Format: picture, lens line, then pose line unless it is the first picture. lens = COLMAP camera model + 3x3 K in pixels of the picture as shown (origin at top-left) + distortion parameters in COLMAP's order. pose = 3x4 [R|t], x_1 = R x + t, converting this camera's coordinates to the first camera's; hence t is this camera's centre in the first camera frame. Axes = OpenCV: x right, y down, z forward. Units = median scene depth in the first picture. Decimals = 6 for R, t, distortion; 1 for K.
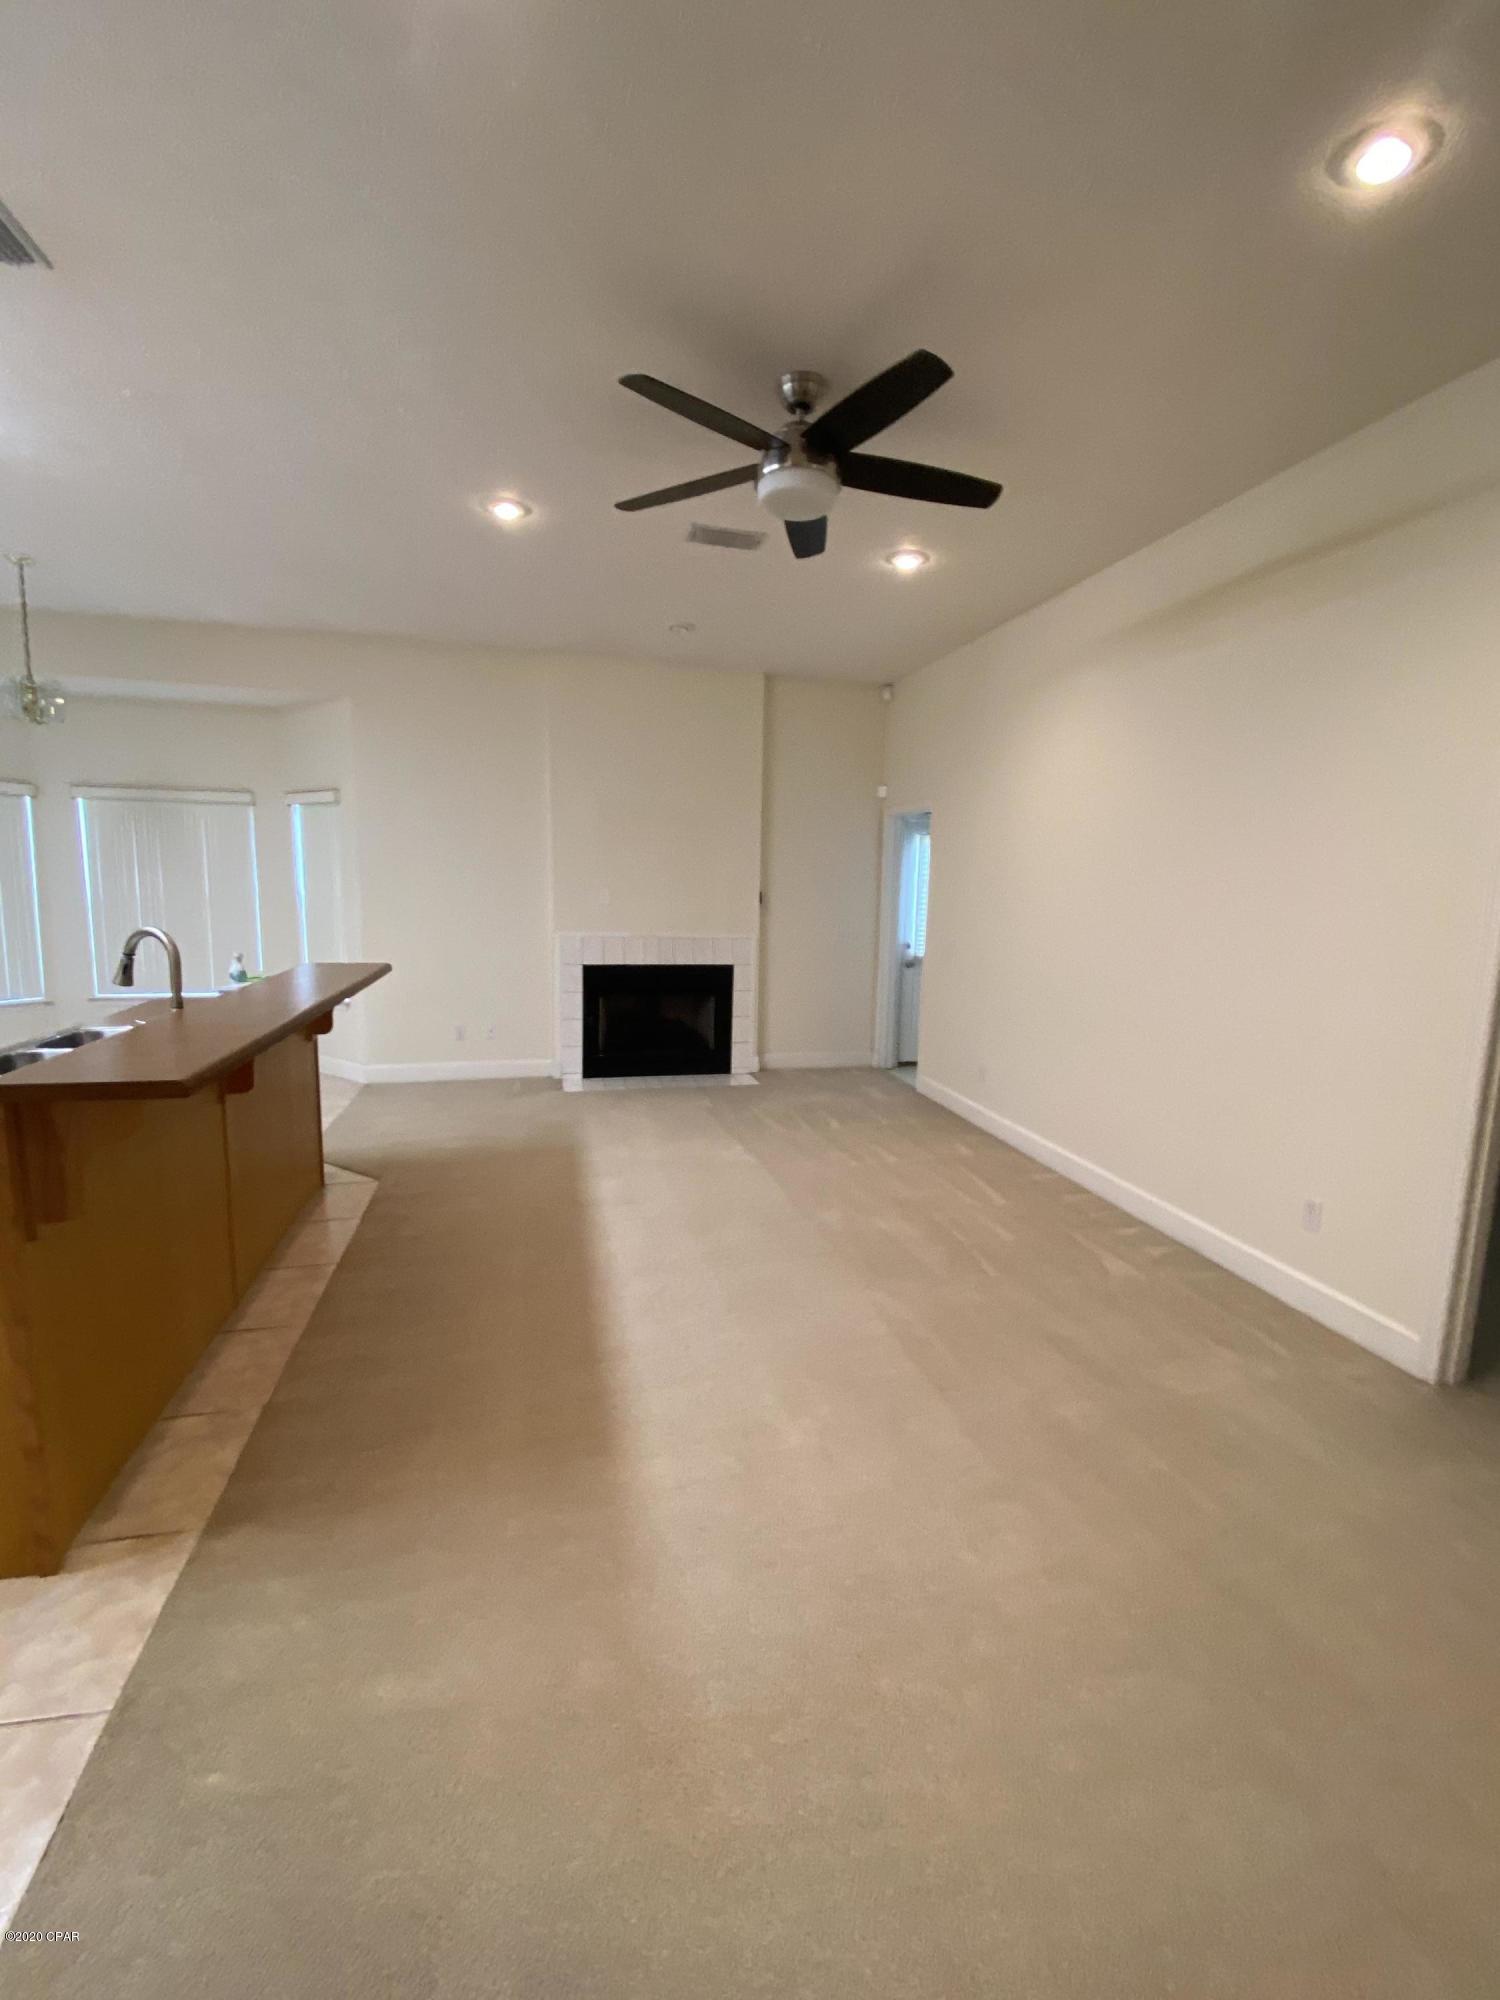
lens RADIAL K [[838.9, 0, 744.1], [0, 838.9, 1002.8], [0, 0, 1]] dist [0.018221, -0.020571]
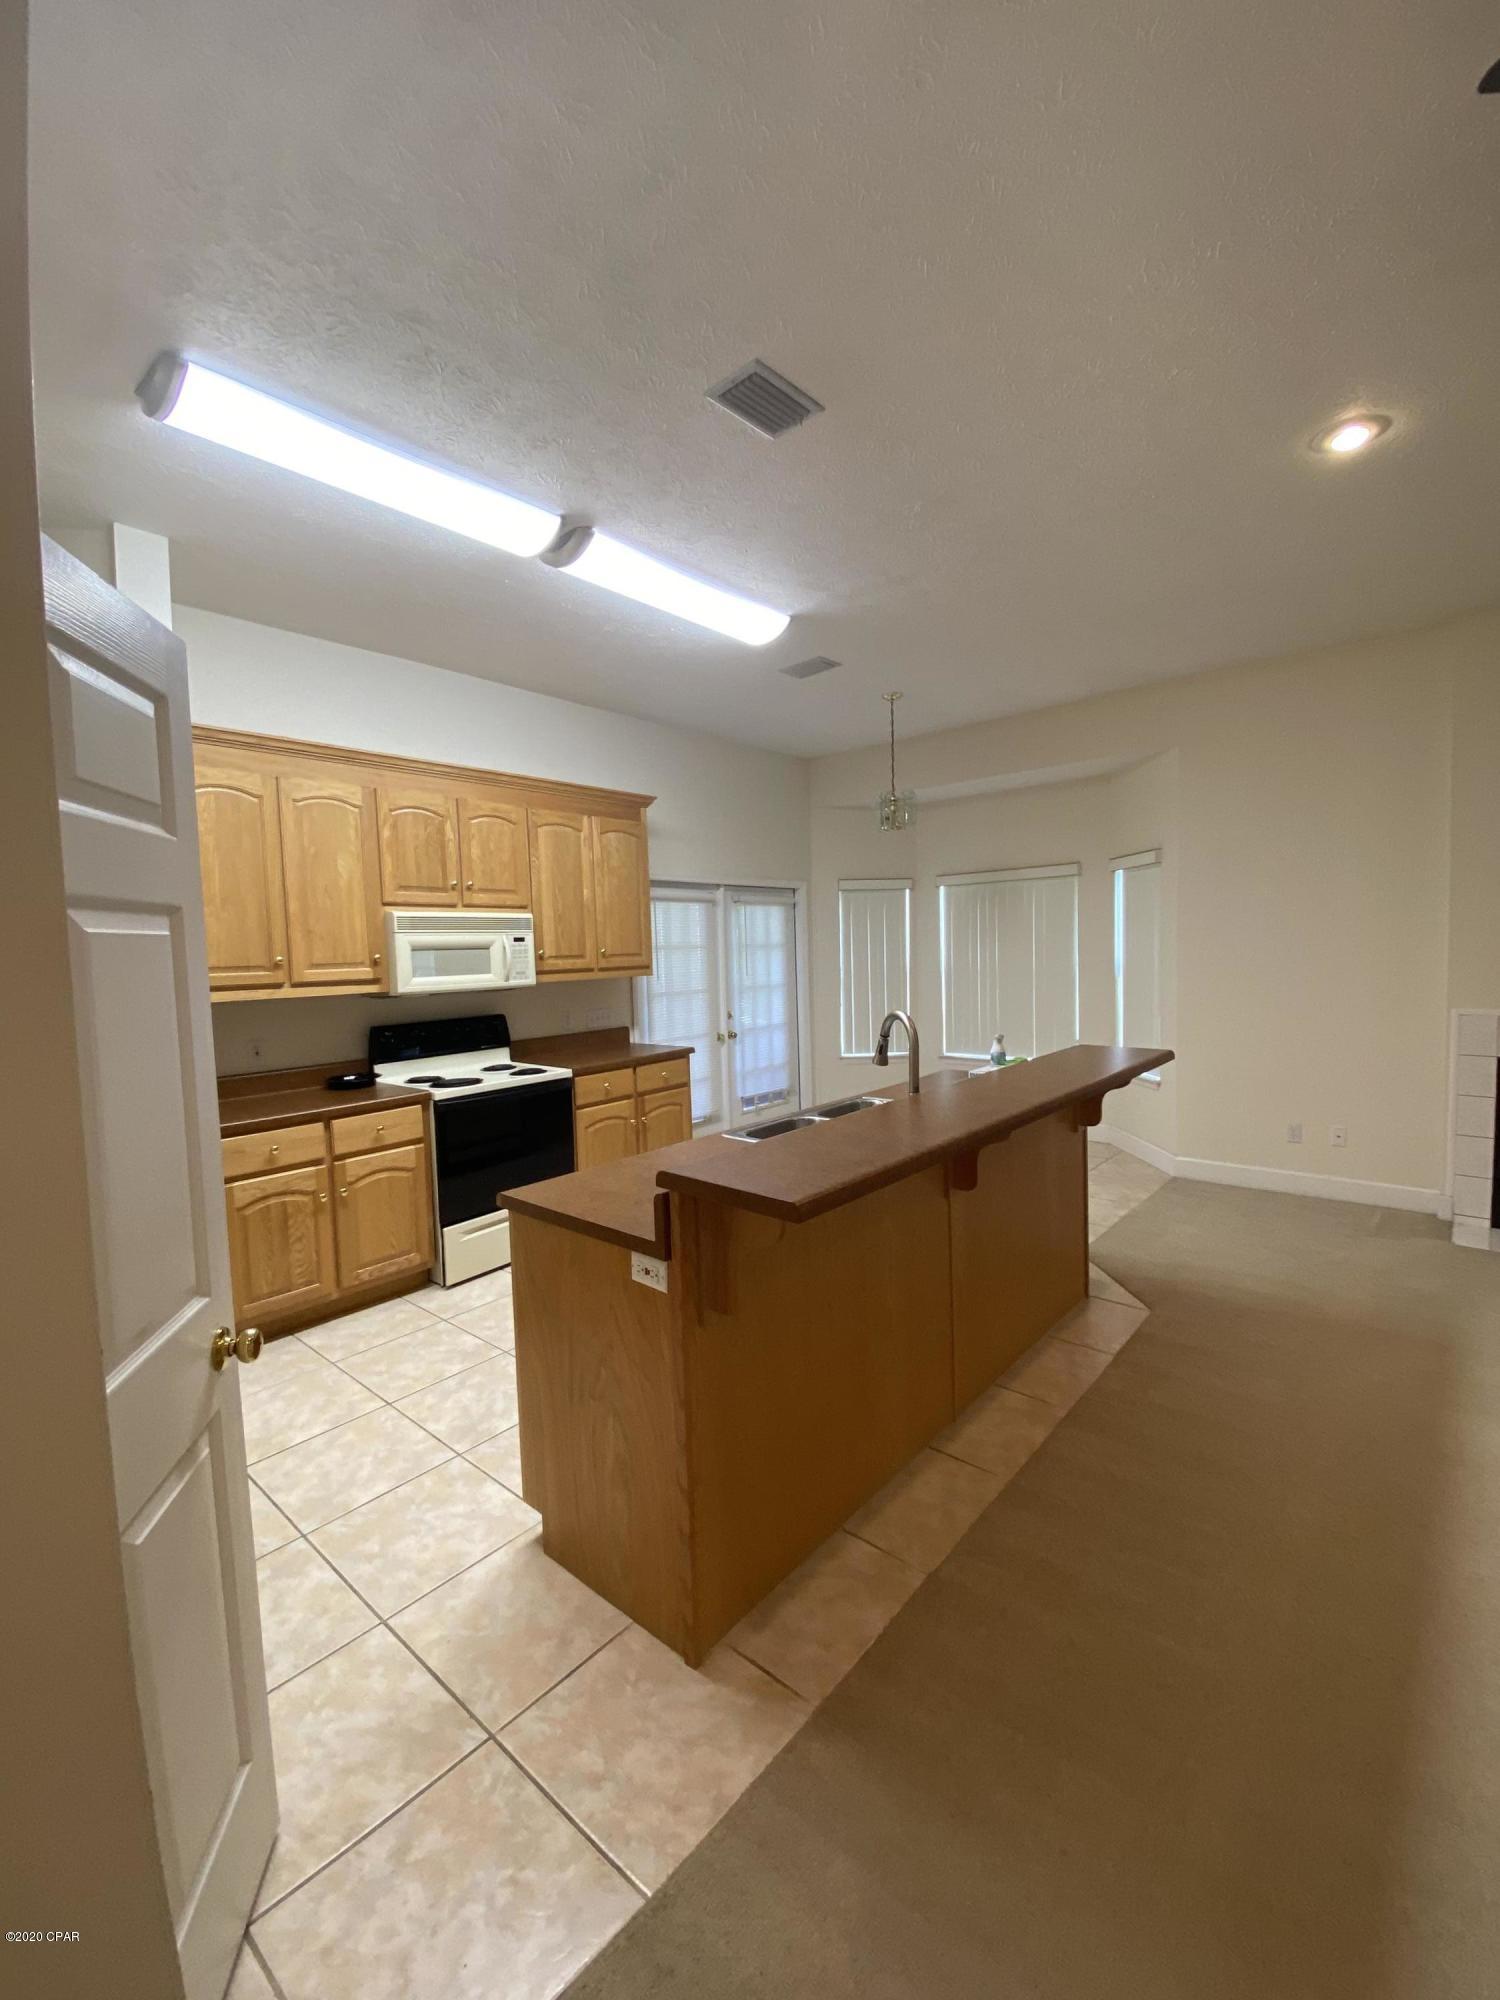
lens RADIAL K [[838.9, 0, 744.1], [0, 838.9, 1002.8], [0, 0, 1]] dist [0.018221, -0.020571]
pose [[0.578030, 0.011334, -0.815936, 0.010003], [-0.069527, 0.996952, -0.035406, -0.038078], [0.813048, 0.077196, 0.577056, 0.198899]]
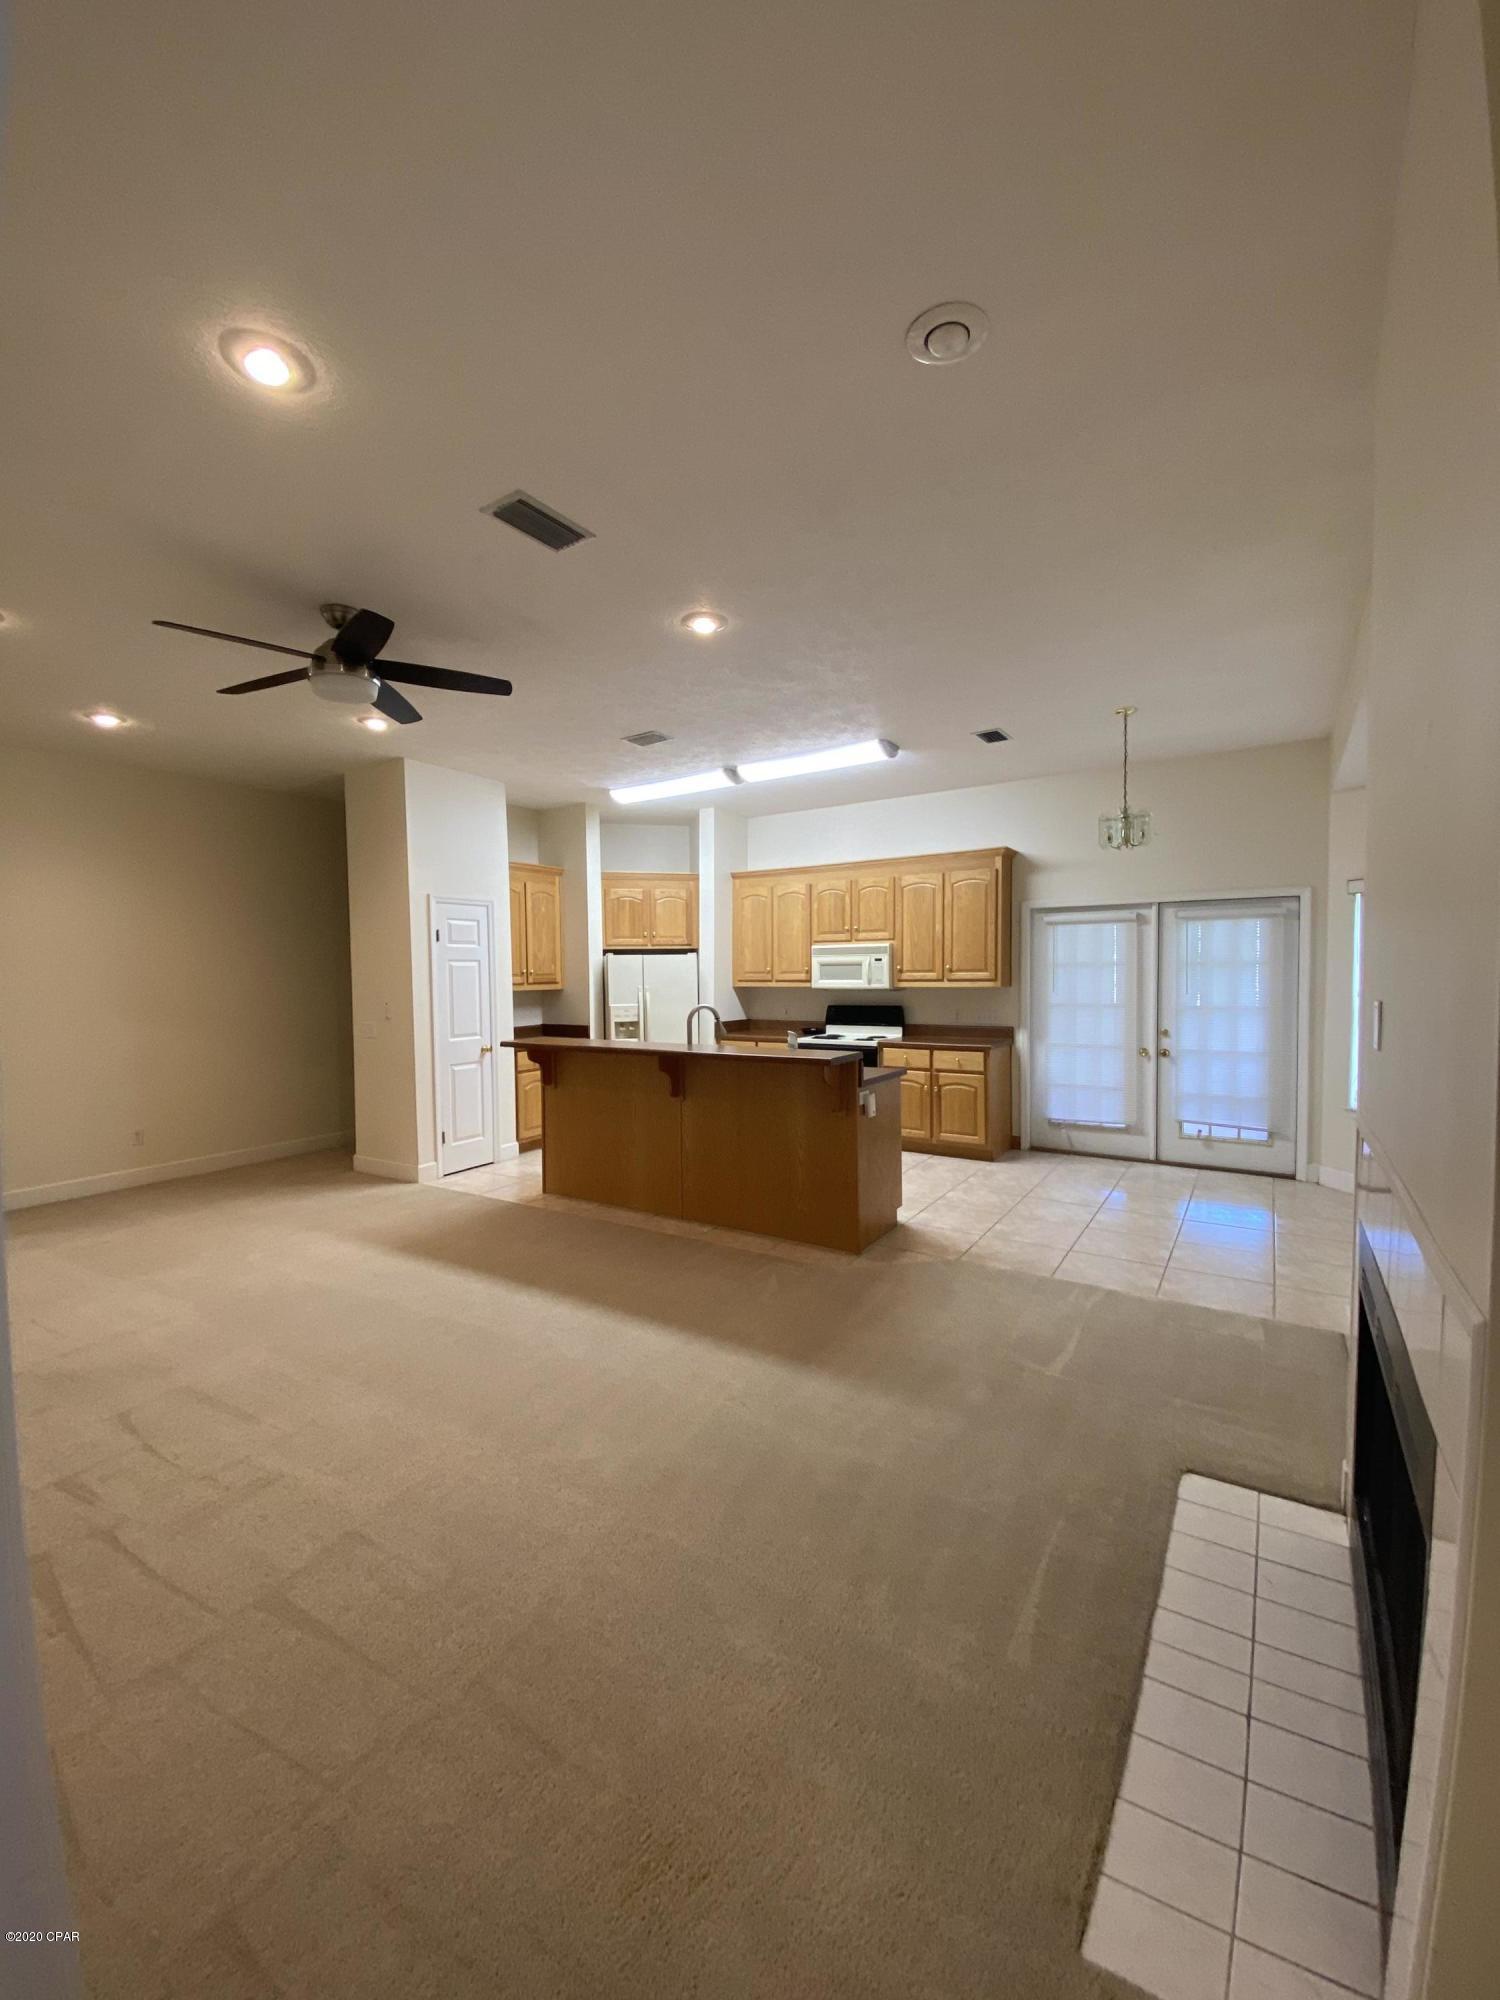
lens RADIAL K [[800.2, 0, 751.2], [0, 800.2, 1009.6], [0, 0, 1]] dist [0.012629, -0.013299]
pose [[-0.736523, 0.009659, -0.676344, 0.327328], [-0.105587, 0.985999, 0.129063, -0.242769], [0.668121, 0.166471, -0.725191, 1.794752]]
